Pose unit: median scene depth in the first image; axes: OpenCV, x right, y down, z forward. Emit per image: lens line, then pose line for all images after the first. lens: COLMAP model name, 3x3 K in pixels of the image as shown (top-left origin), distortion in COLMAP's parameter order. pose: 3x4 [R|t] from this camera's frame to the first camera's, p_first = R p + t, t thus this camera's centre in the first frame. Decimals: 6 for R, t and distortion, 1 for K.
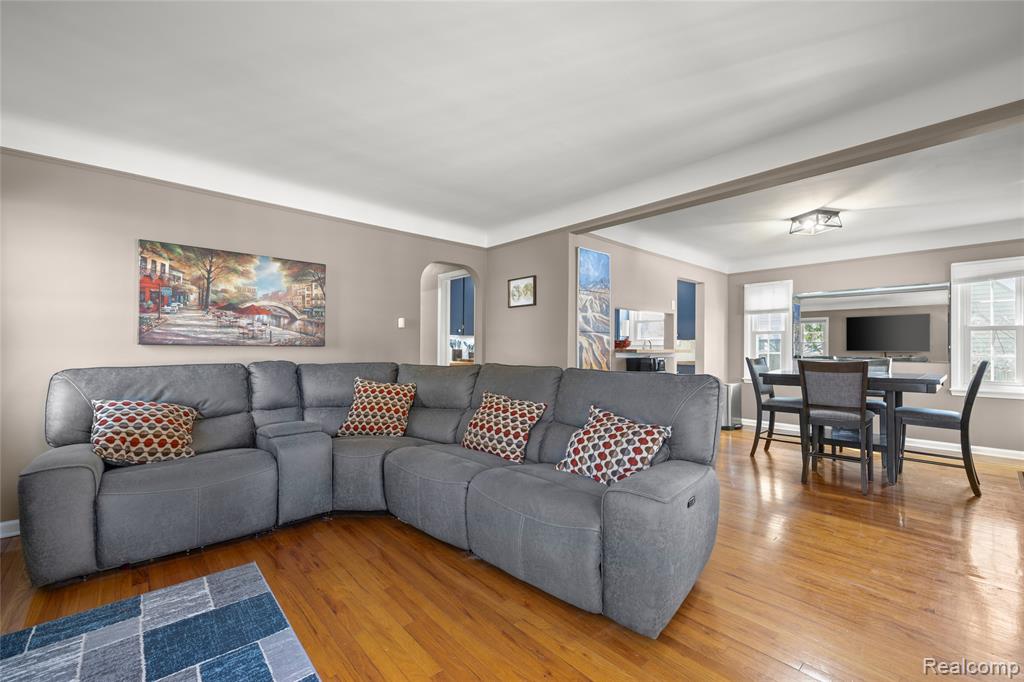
lens RADIAL K [[428.4, 0, 512.0], [0, 428.4, 341.0], [0, 0, 1]] dist [0.000727, 0.000047]
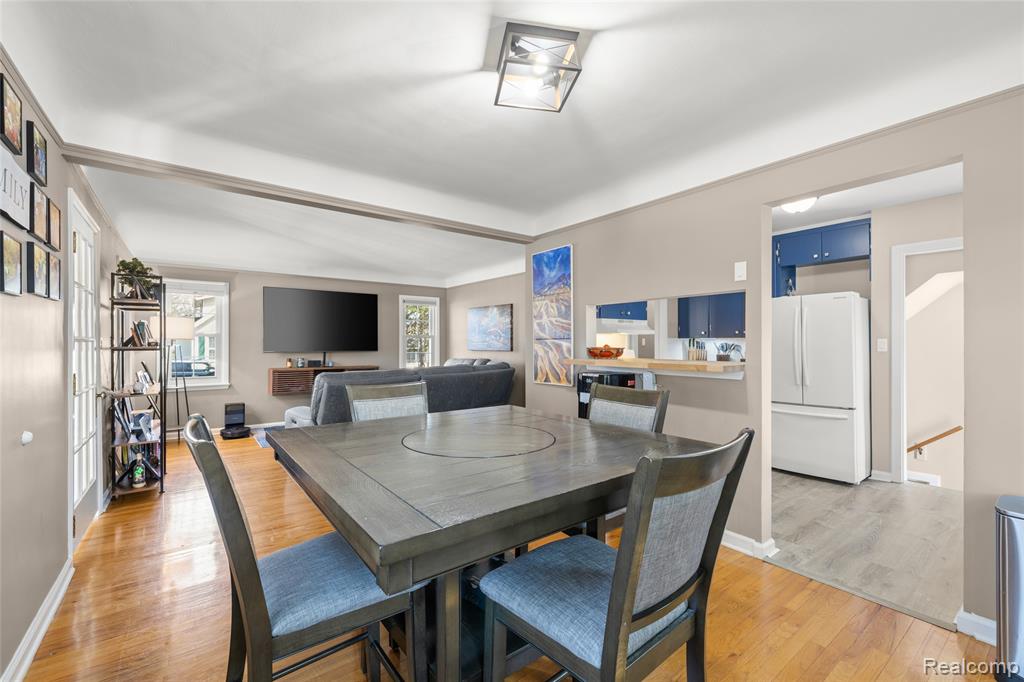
lens RADIAL K [[428.4, 0, 512.0], [0, 428.4, 341.0], [0, 0, 1]] dist [0.000727, 0.000047]
pose [[-0.080610, -0.010259, -0.996693, 1.128635], [0.017670, 0.999775, -0.011720, -0.007395], [0.996589, -0.018556, -0.080411, 1.011353]]
